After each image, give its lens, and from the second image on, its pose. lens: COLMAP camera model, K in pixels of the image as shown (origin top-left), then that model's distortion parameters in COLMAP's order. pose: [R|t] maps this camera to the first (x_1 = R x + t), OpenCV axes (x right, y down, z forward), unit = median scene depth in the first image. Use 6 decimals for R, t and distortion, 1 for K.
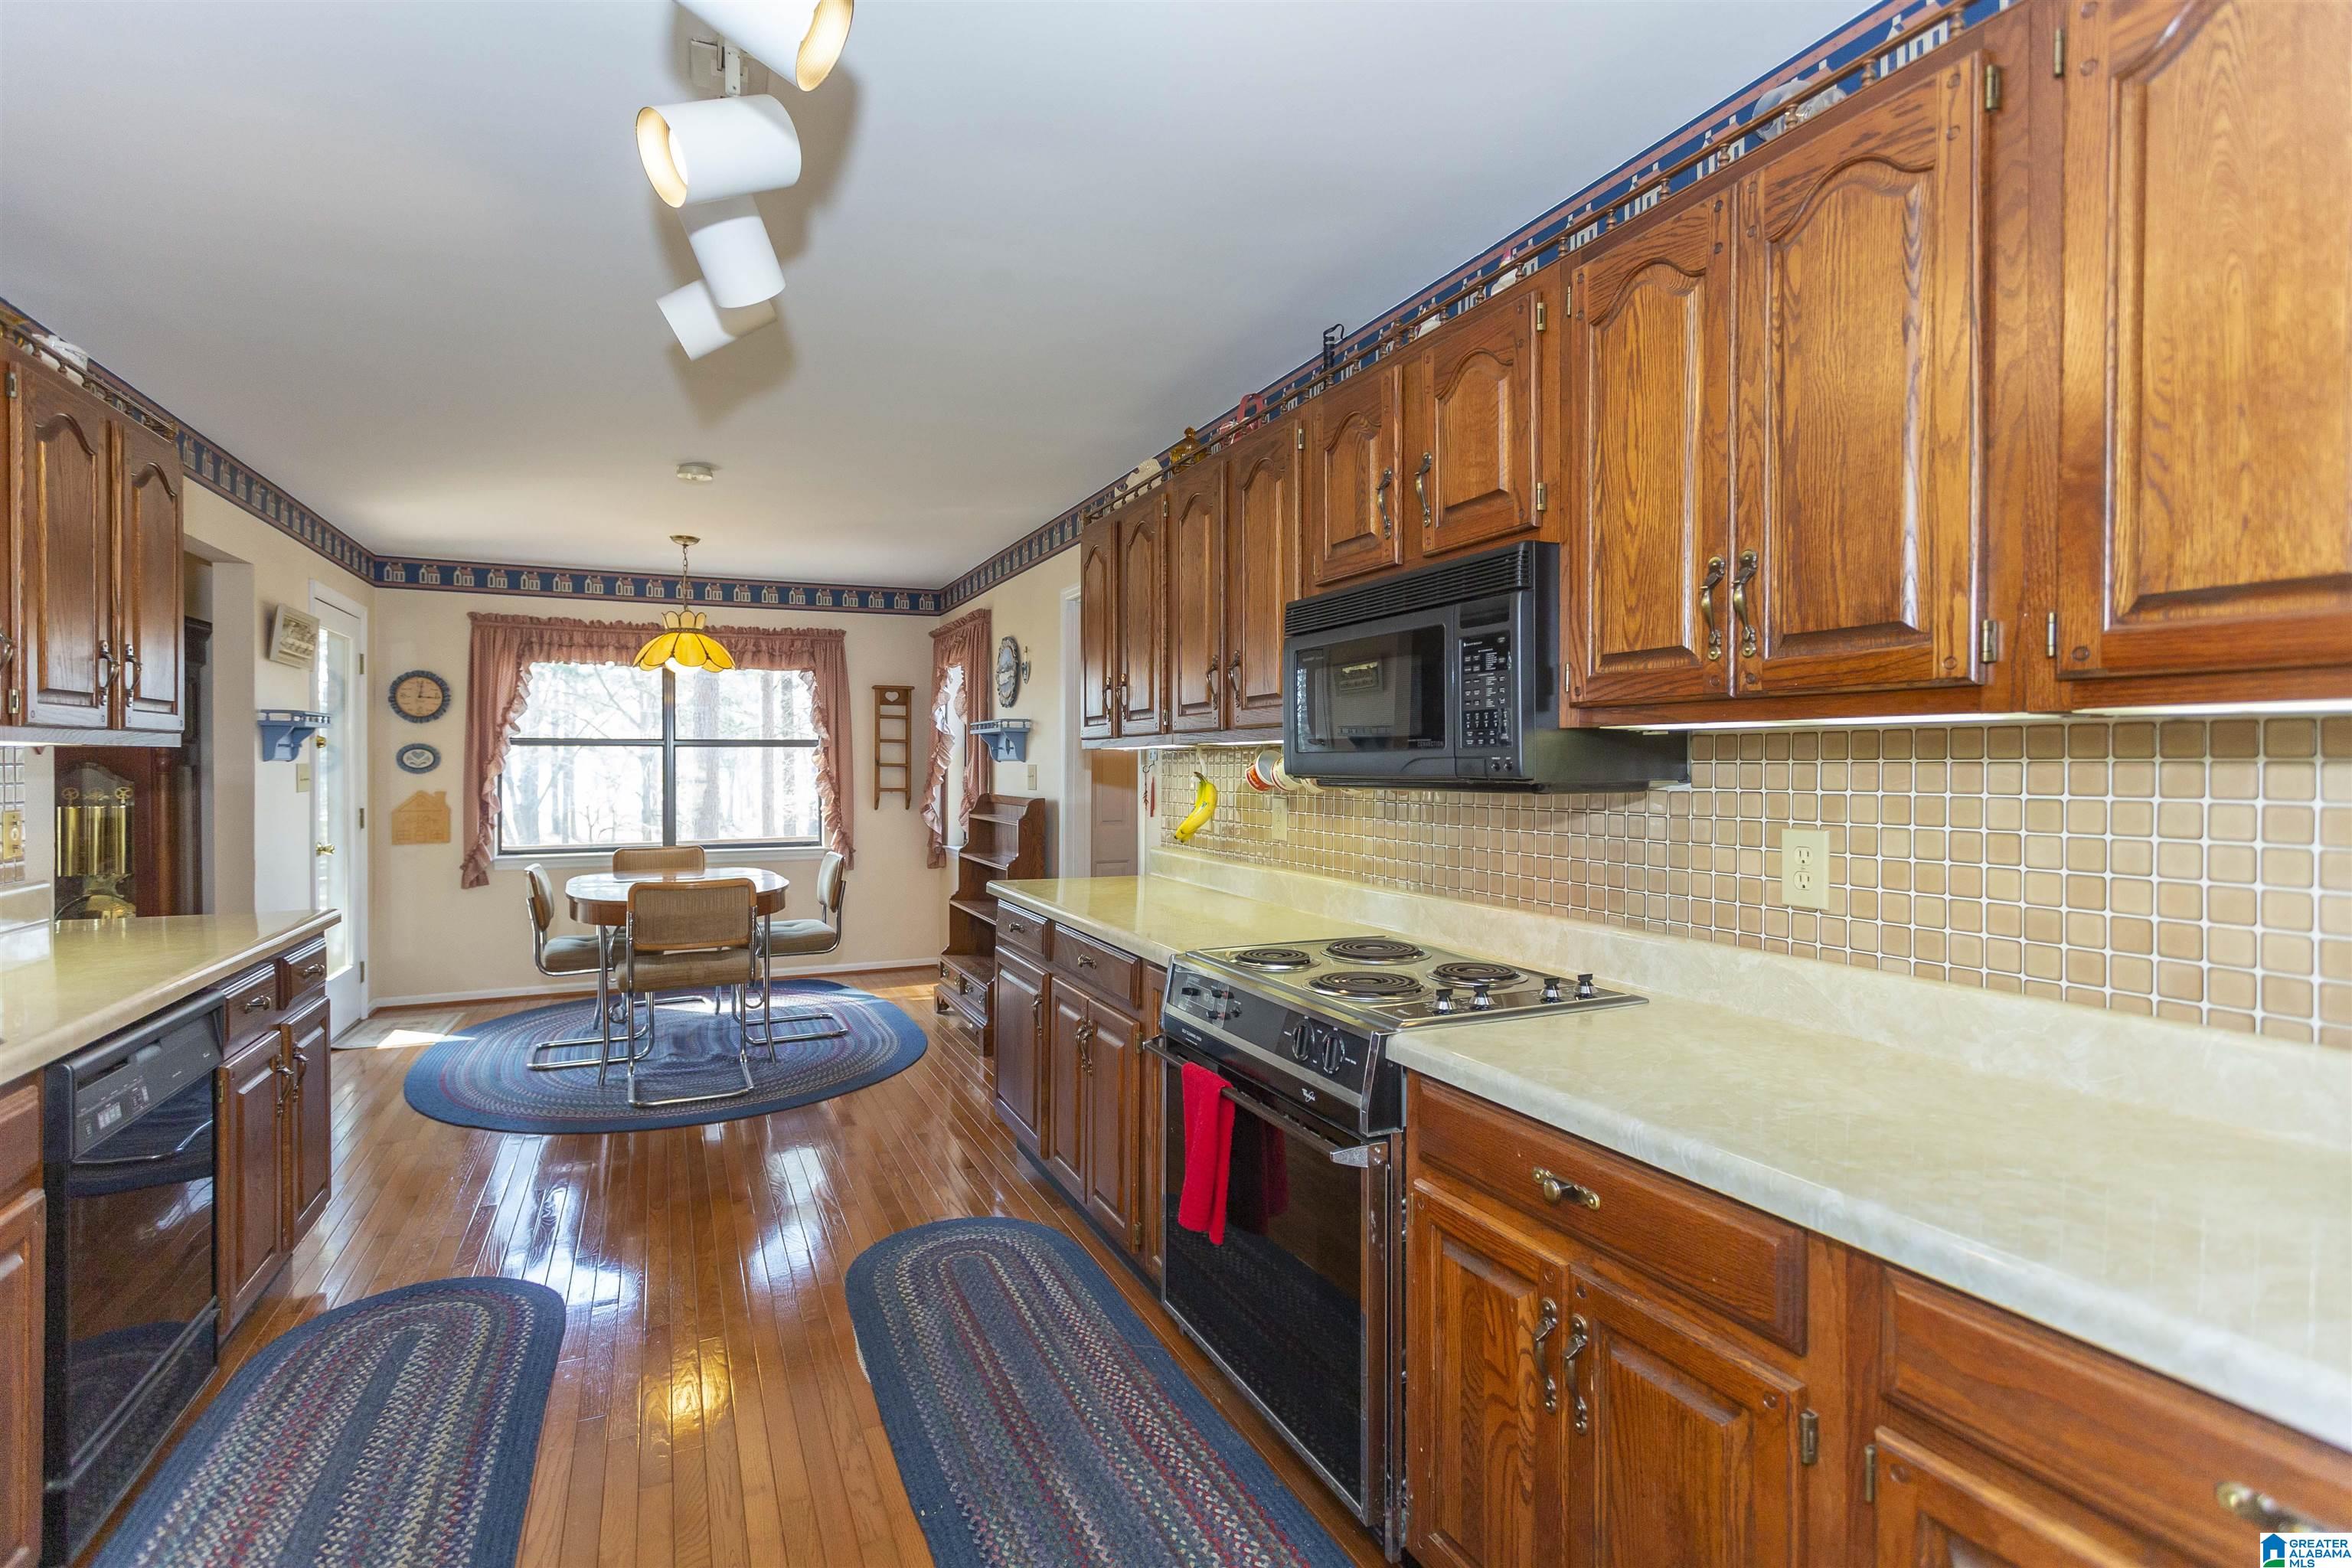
lens RADIAL K [[1103.1, 0, 1132.5], [0, 1103.1, 772.3], [0, 0, 1]] dist [0.004692, 0.001144]
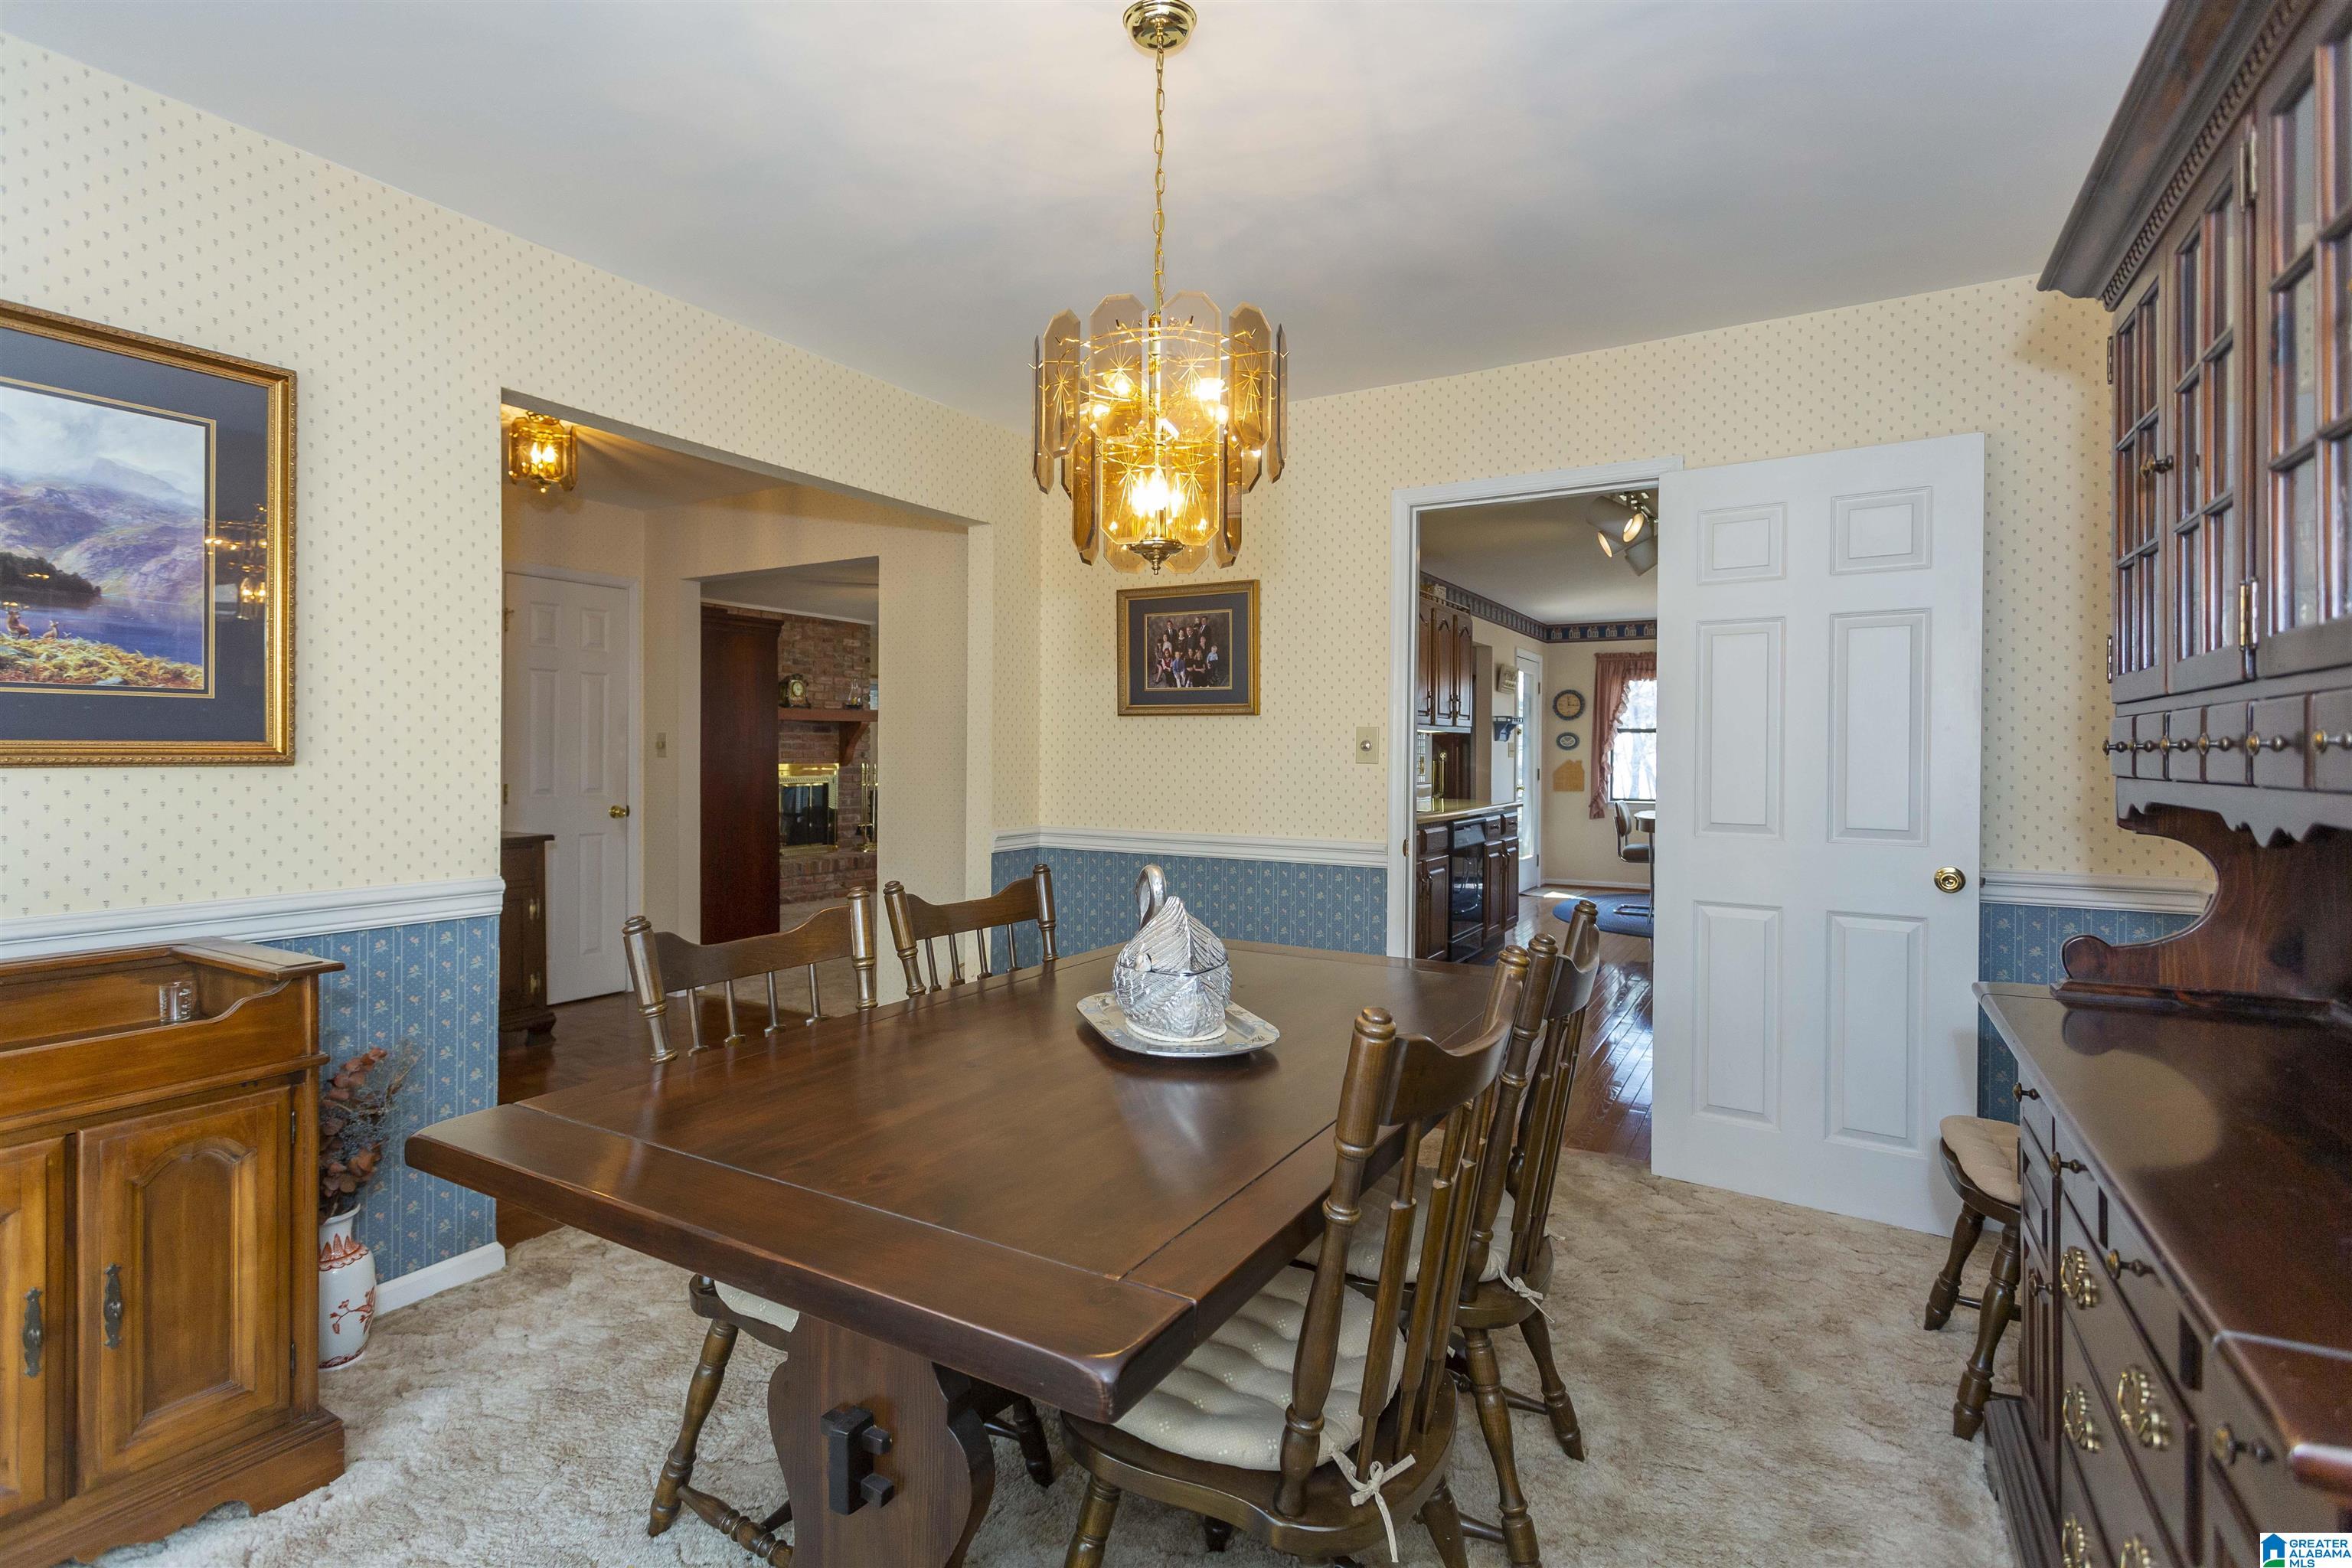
lens RADIAL K [[1103.1, 0, 1185.9], [0, 1103.1, 764.5], [0, 0, 1]] dist [0.004692, 0.001144]
pose [[0.596608, 0.010933, -0.802459, 0.402016], [-0.010031, 0.999931, 0.006165, 0.020598], [0.802470, 0.004372, 0.596676, -0.531722]]
